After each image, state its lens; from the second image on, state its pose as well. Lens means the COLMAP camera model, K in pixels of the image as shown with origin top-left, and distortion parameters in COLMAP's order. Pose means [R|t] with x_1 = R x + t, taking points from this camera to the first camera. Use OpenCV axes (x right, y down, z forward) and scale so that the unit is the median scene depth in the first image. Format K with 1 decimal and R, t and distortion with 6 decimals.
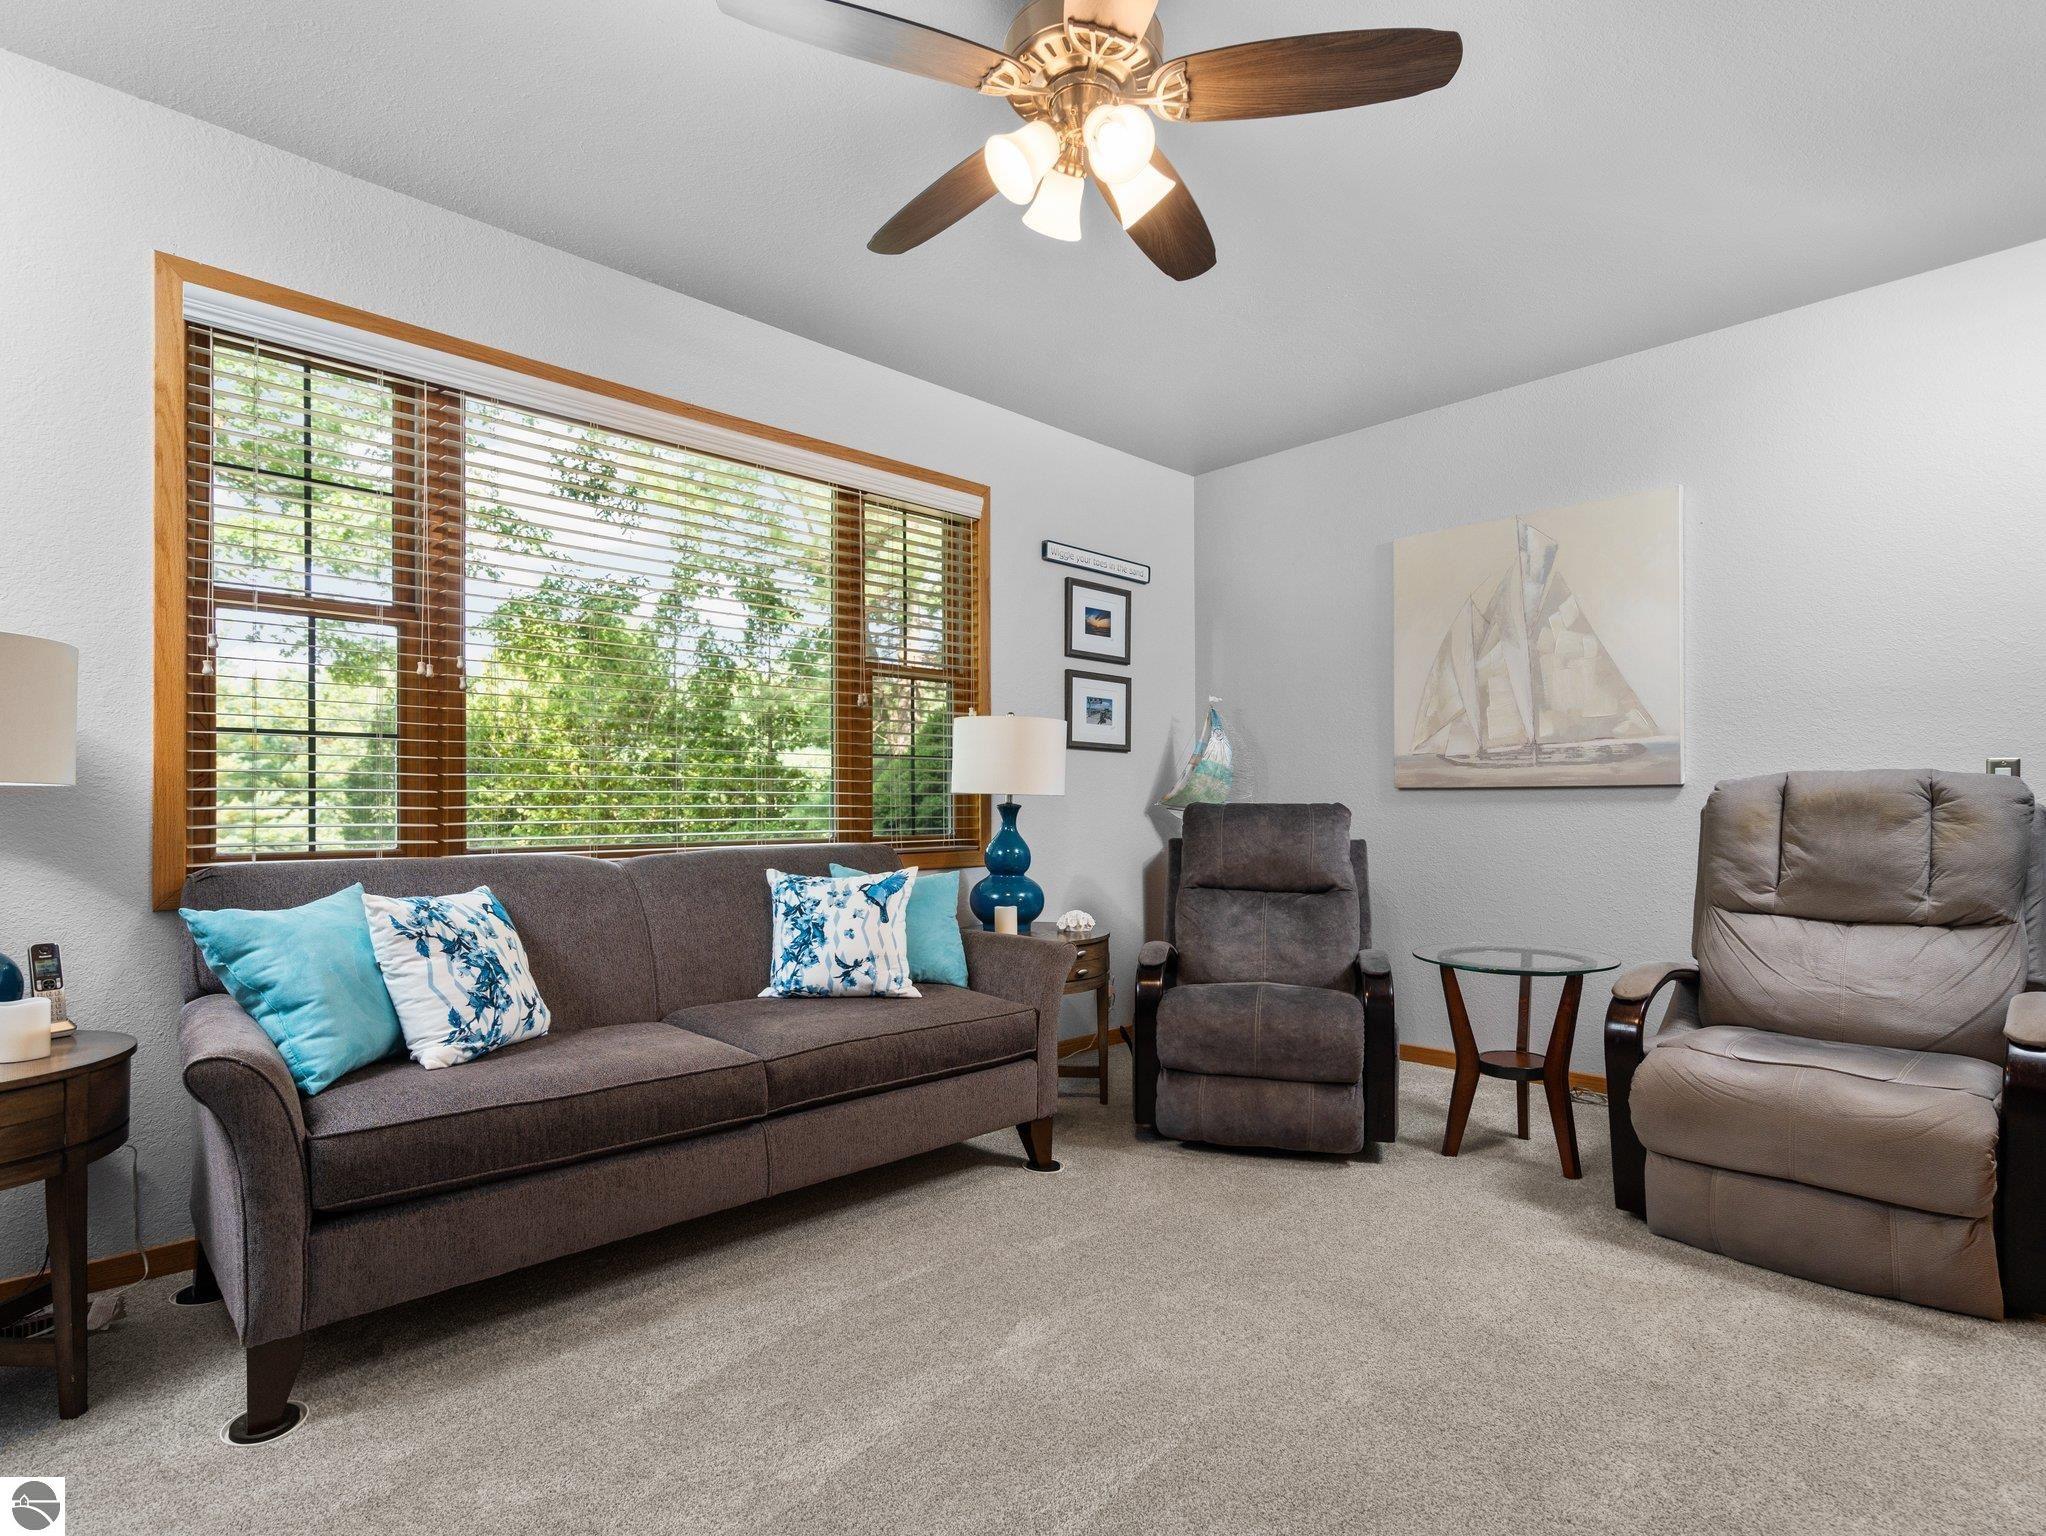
lens RADIAL K [[1093.0, 0, 1024.5], [0, 1093.0, 790.2], [0, 0, 1]] dist [-0.003070, -0.001083]
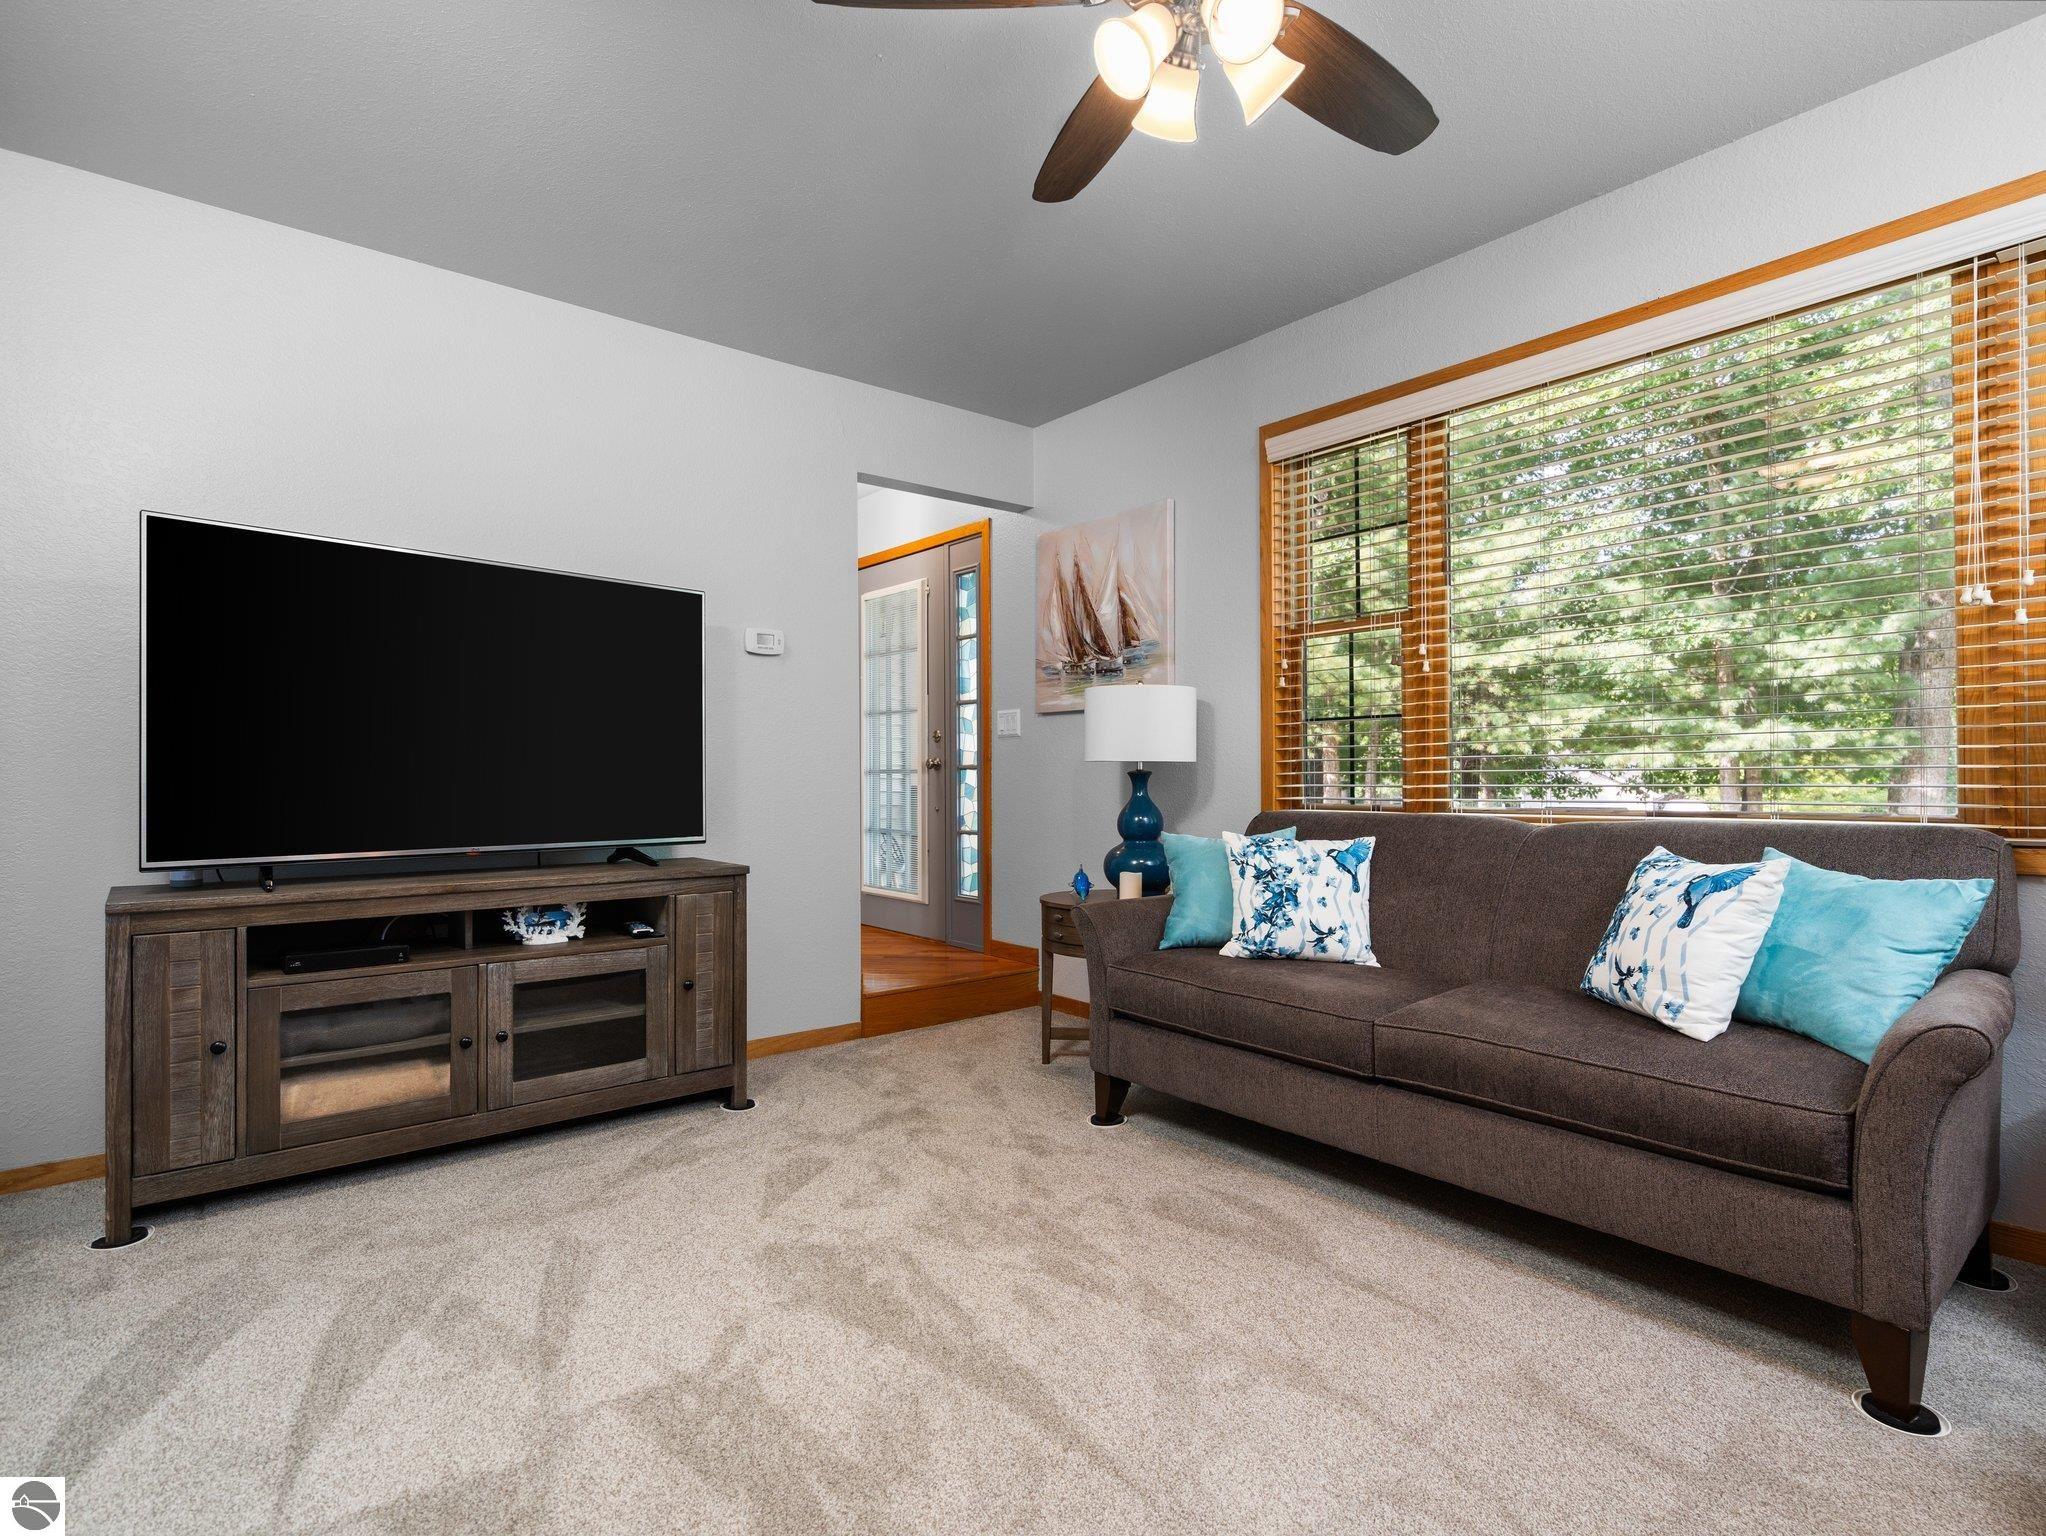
lens RADIAL K [[1056.3, 0, 1010.7], [0, 1056.3, 777.9], [0, 0, 1]] dist [0.000716, -0.000517]
pose [[-0.121062, 0.004426, -0.992635, 0.796868], [0.025088, 0.999684, 0.001397, 0.010934], [0.992328, -0.024734, -0.121135, 0.815516]]
